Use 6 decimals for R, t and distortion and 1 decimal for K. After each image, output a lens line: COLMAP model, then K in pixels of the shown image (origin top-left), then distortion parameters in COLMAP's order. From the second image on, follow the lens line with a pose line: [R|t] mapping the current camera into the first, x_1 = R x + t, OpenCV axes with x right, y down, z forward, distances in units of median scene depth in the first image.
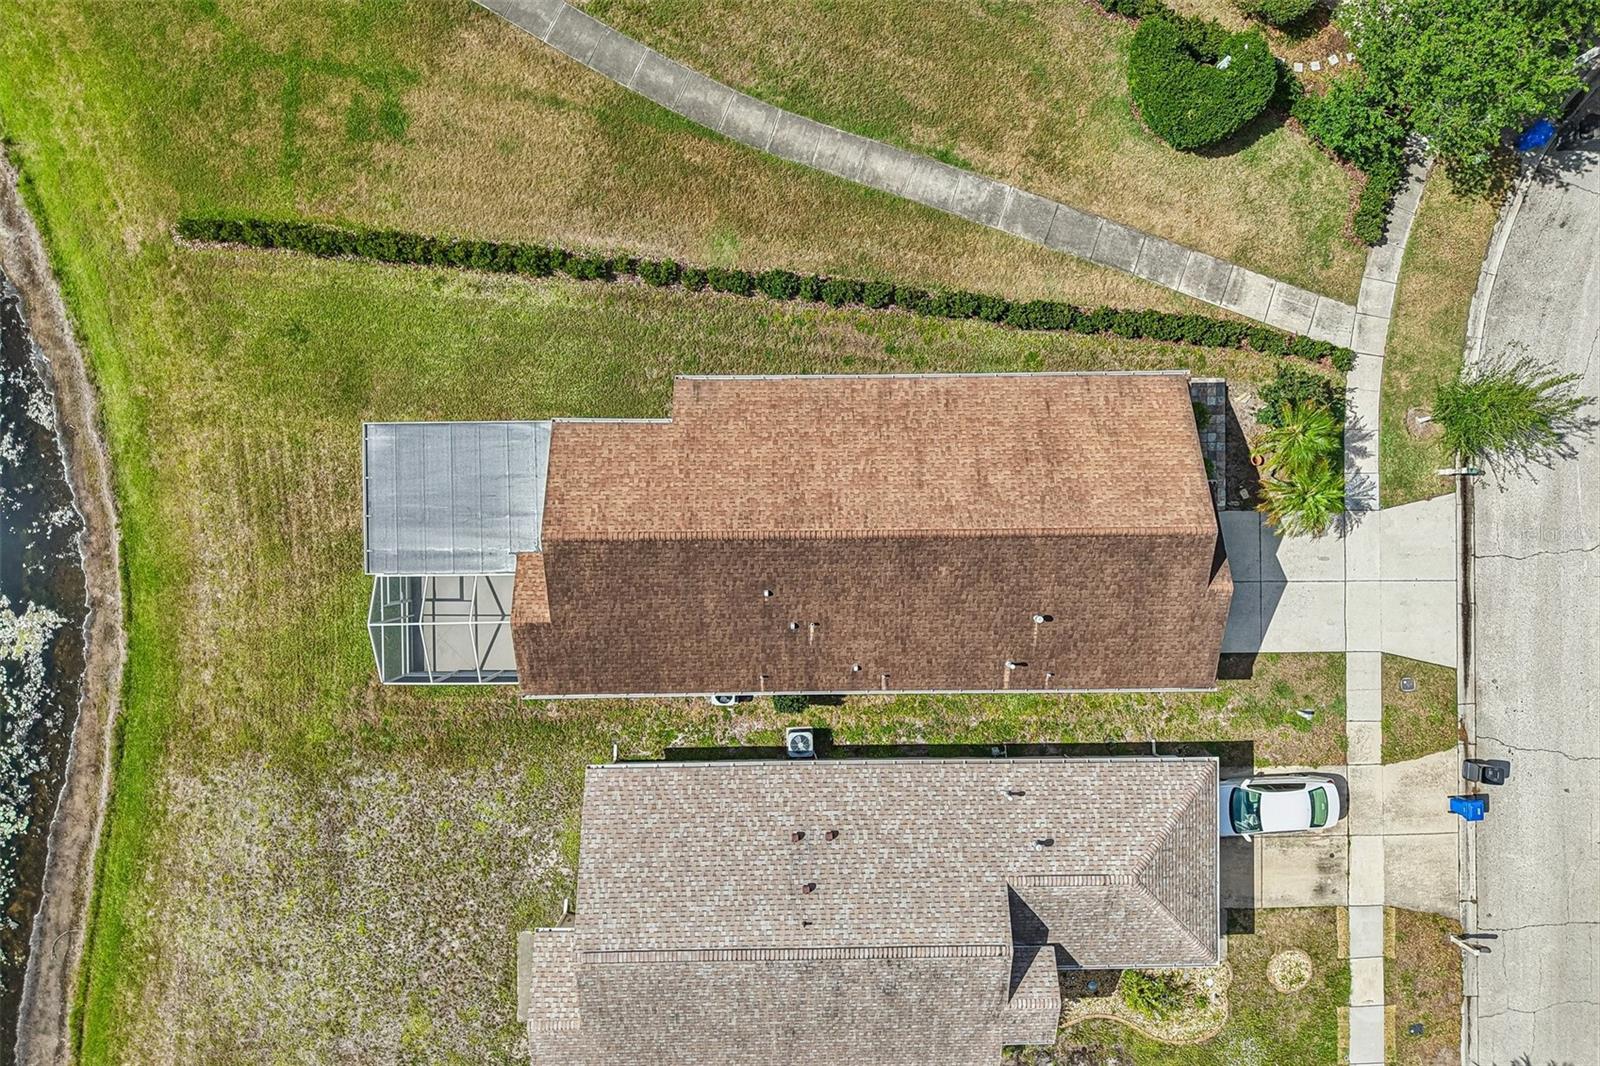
lens RADIAL K [[1075.9, 0, 800.0], [0, 1075.9, 533.0], [0, 0, 1]] dist [0.018343, -0.007752]
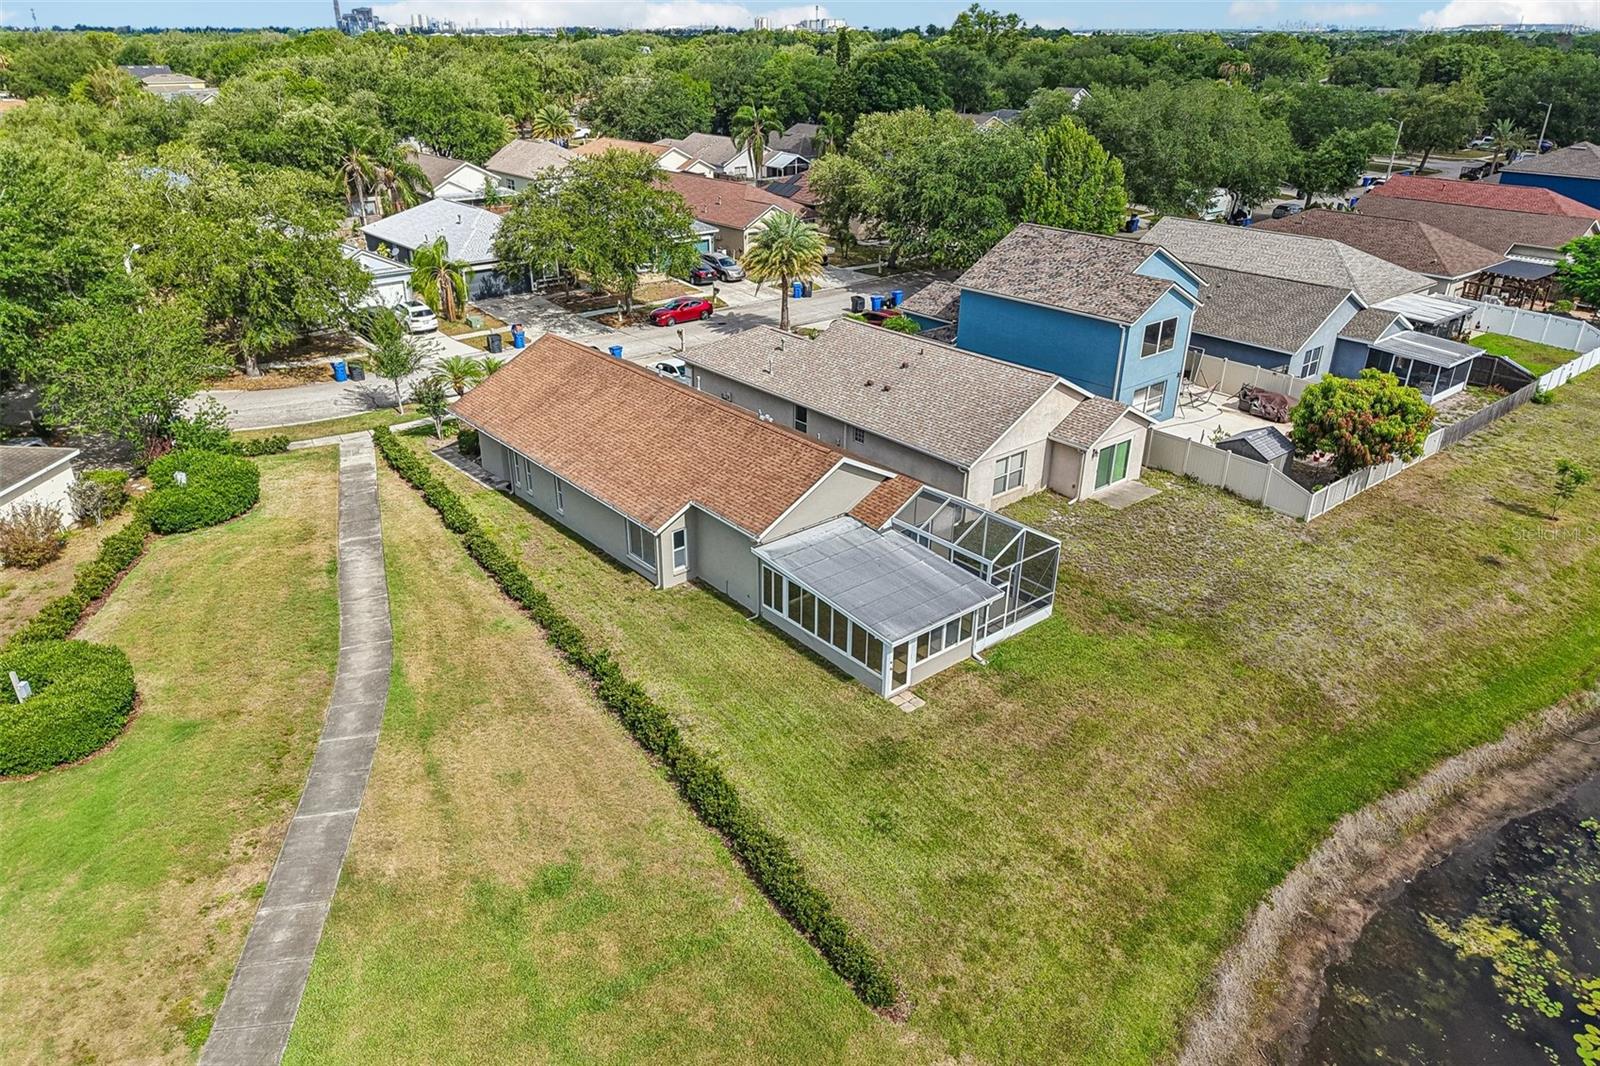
lens RADIAL K [[1075.9, 0, 800.0], [0, 1075.9, 533.0], [0, 0, 1]] dist [0.018343, -0.007752]
pose [[-0.635513, -0.347628, 0.689404, -0.847404], [0.771929, -0.267852, 0.576525, -0.582525], [-0.015758, 0.898560, 0.438568, 0.494730]]
